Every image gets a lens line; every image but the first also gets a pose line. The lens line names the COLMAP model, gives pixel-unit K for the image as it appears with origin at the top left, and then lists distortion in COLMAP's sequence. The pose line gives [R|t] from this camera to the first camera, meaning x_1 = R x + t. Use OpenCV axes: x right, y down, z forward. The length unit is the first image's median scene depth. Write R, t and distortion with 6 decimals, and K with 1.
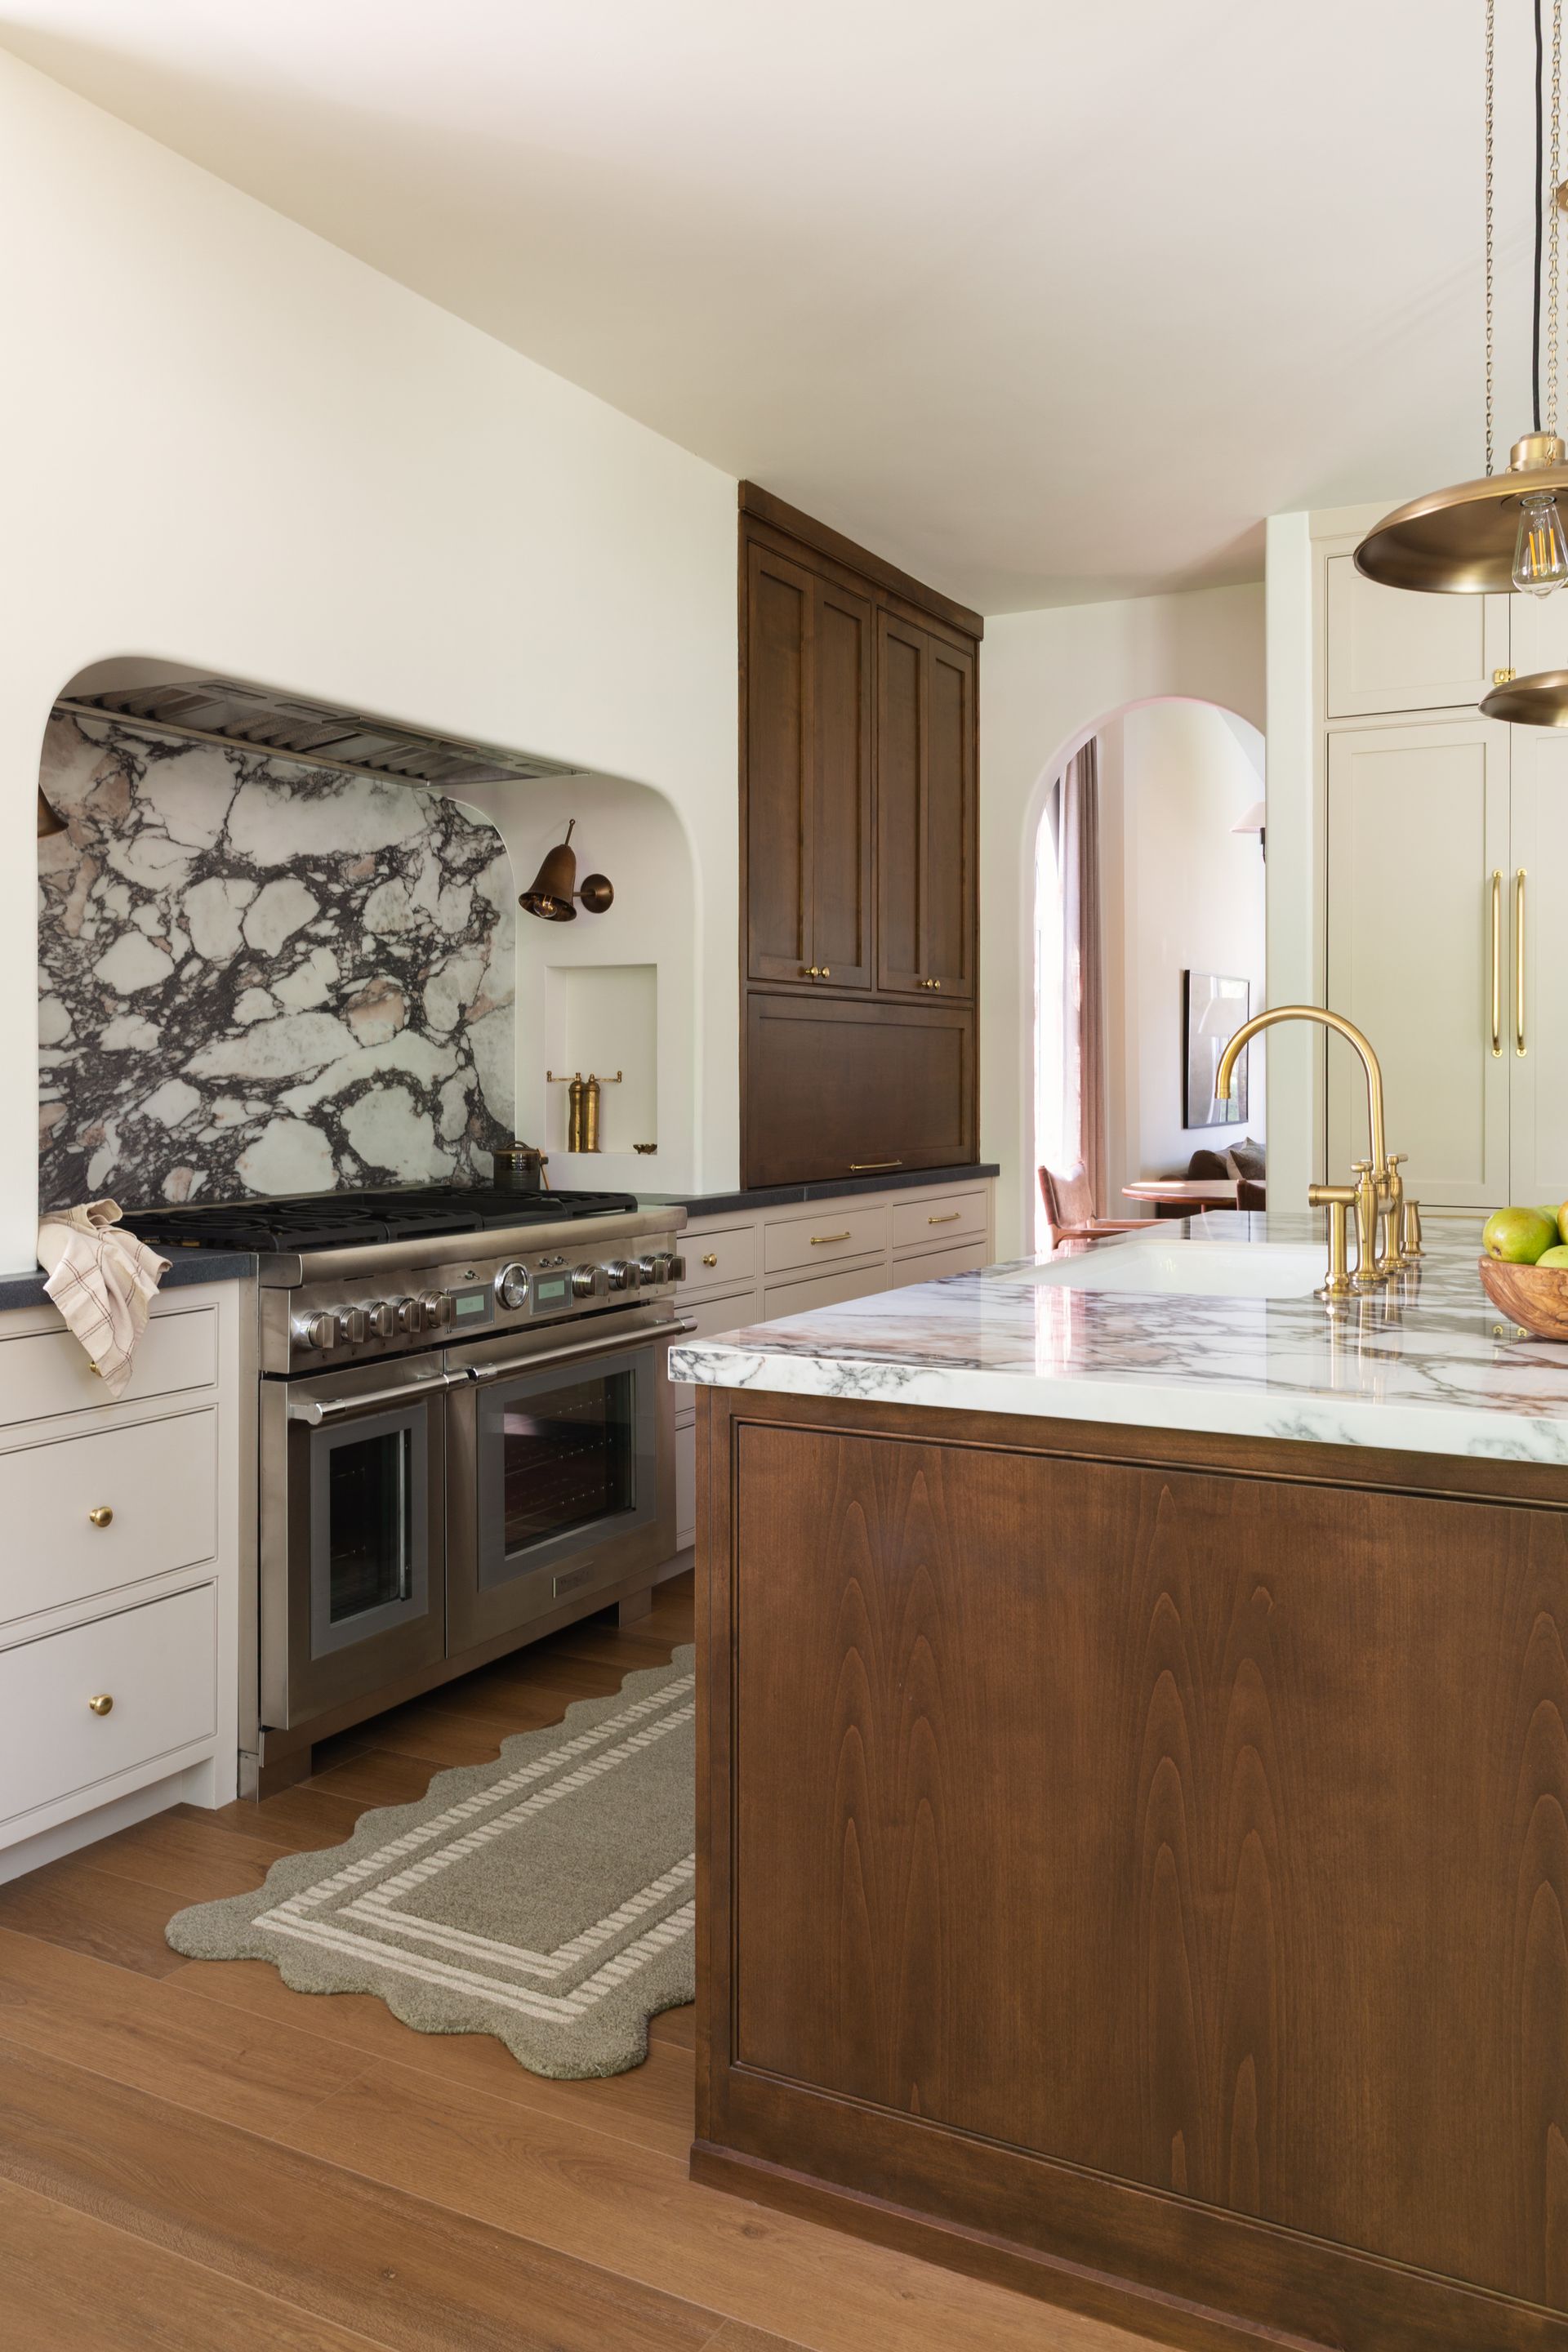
lens RADIAL K [[1790.6, 0, 799.5], [0, 1790.6, 1088.1], [0, 0, 1]] dist [-0.015866, 0.007700]
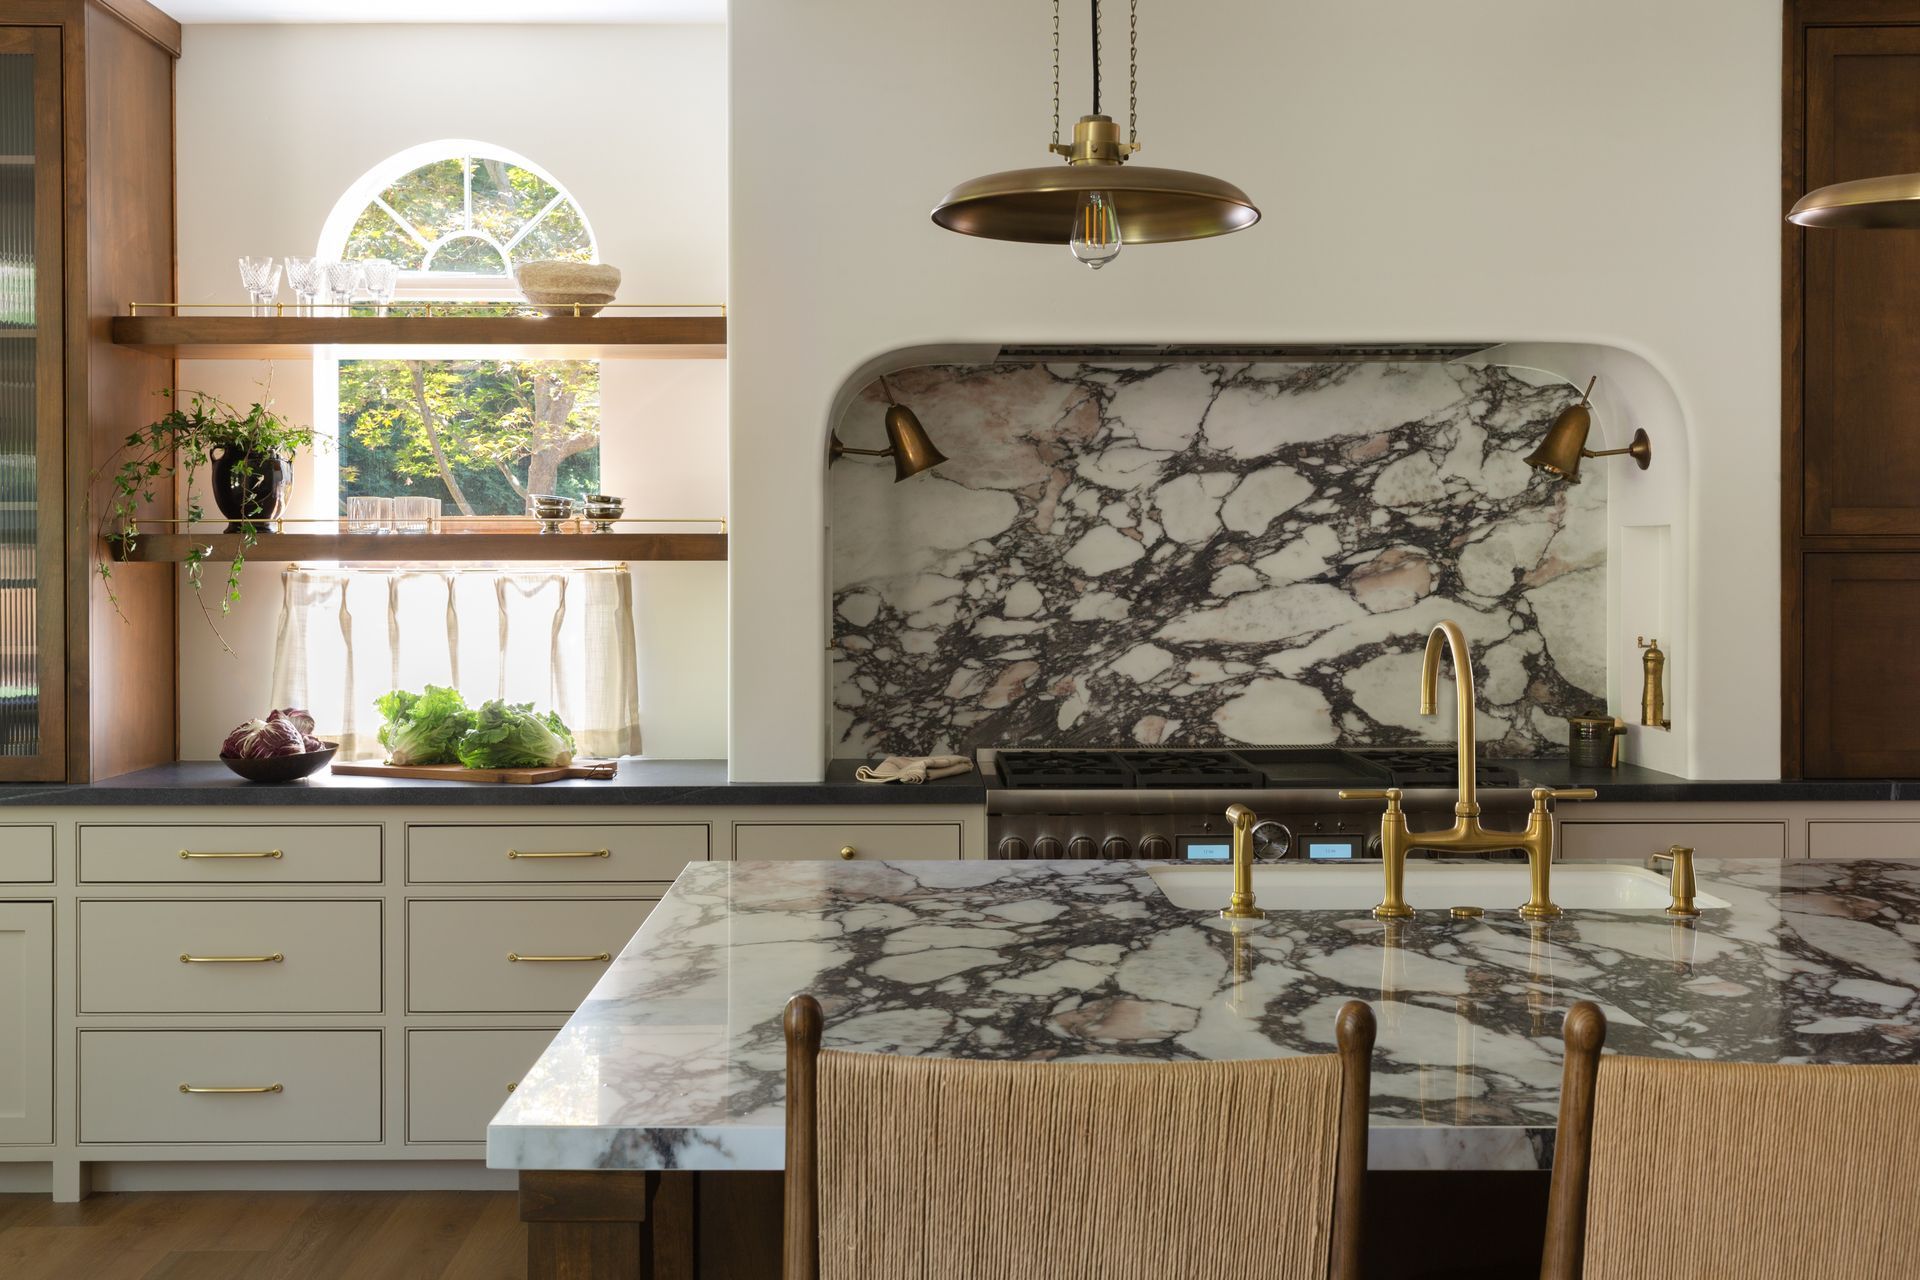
lens RADIAL K [[2124.2, 0, 937.3], [0, 2124.2, 610.5], [0, 0, 1]] dist [-0.007583, 0.000000]
pose [[0.476129, 0.014160, -0.879261, 0.860937], [-0.005768, 0.999899, 0.012980, -0.045681], [0.879356, -0.001109, 0.476163, 0.186396]]
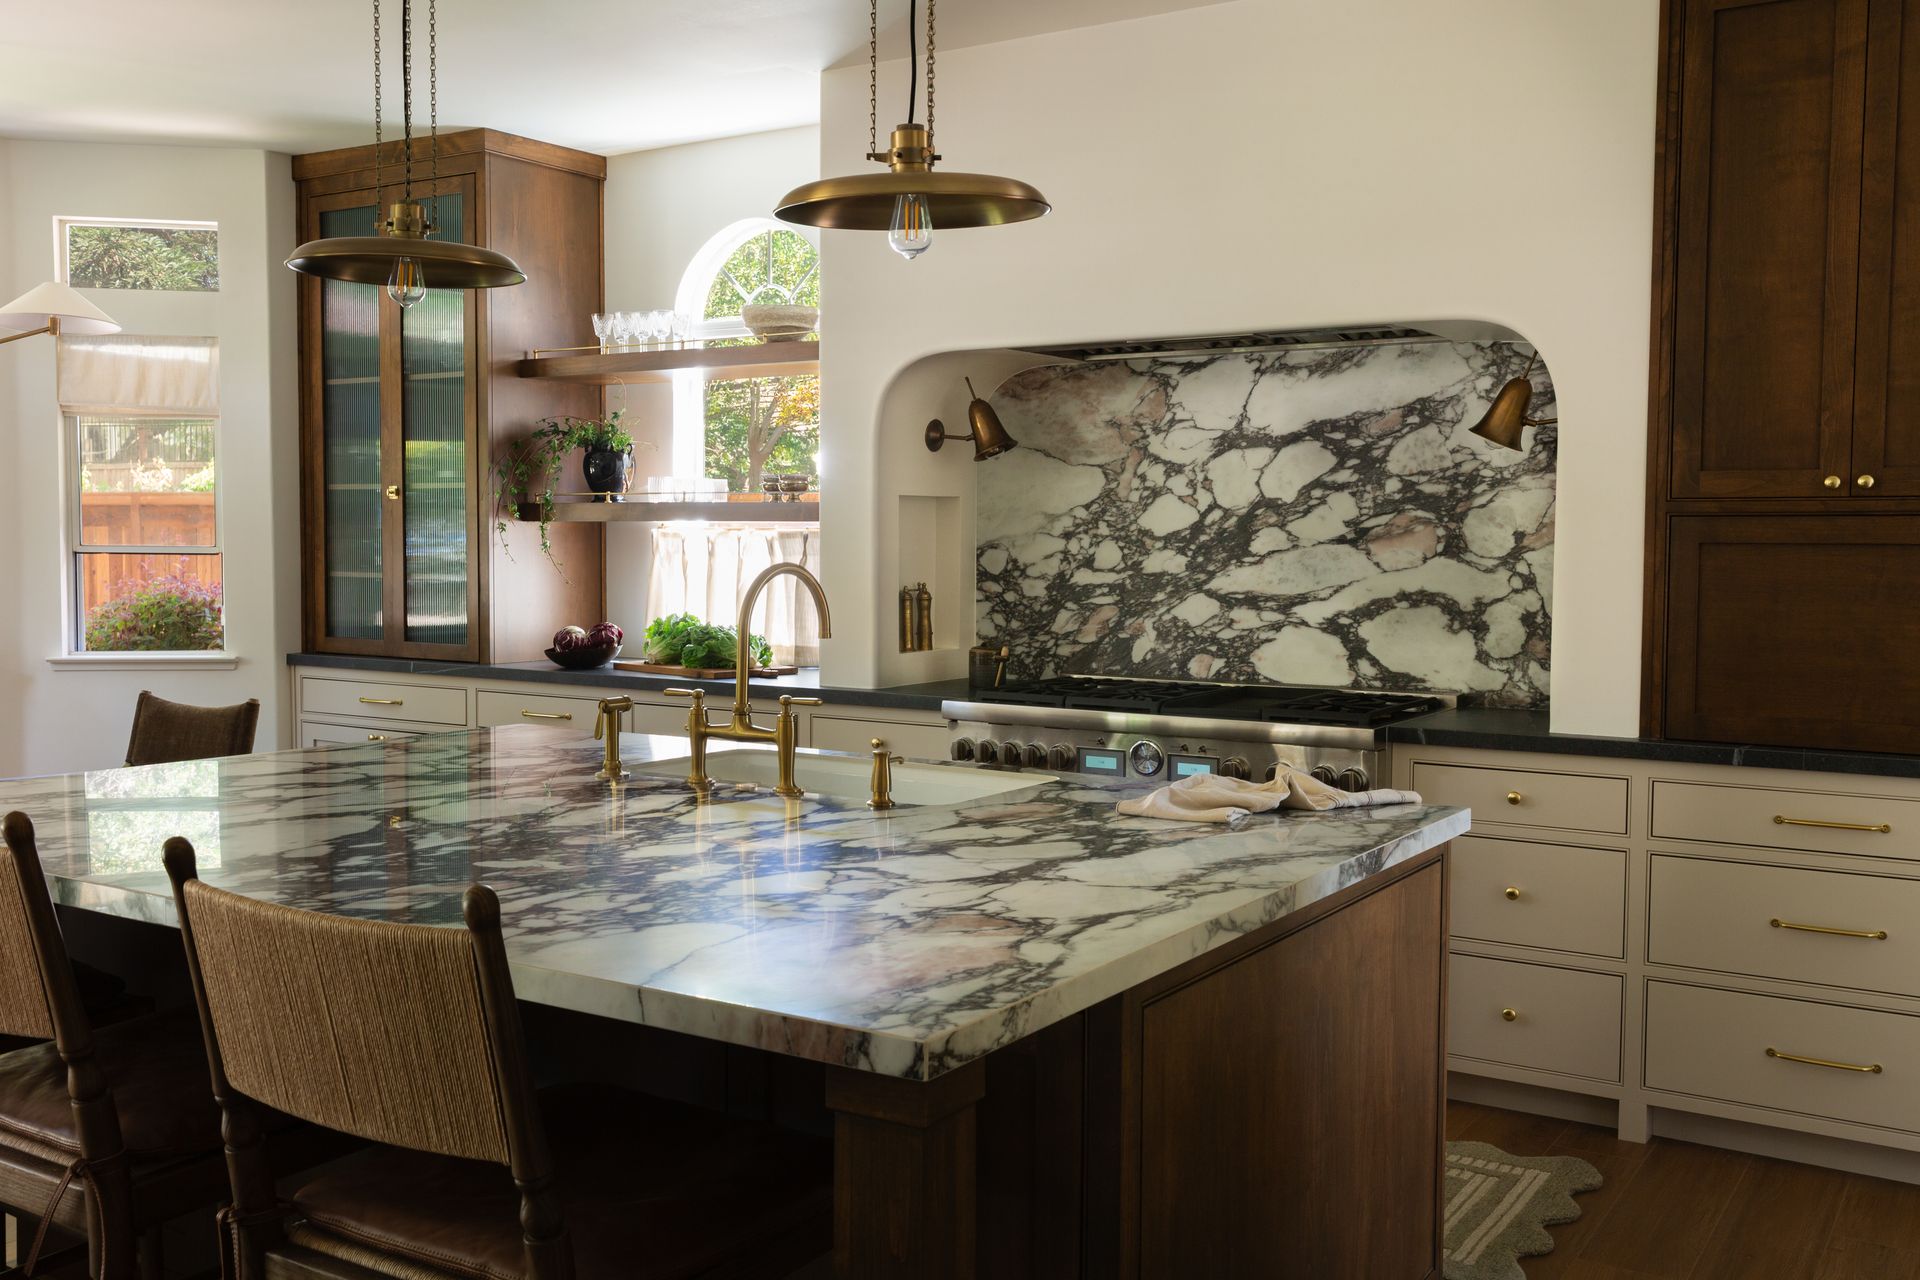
lens RADIAL K [[1747.8, 0, 971.4], [0, 1747.8, 644.2], [0, 0, 1]] dist [-0.004967, 0.000000]
pose [[-0.081673, 0.055777, -0.995097, 1.083857], [-0.017530, 0.998198, 0.057389, -0.042025], [0.996505, 0.022131, -0.080549, 0.936680]]
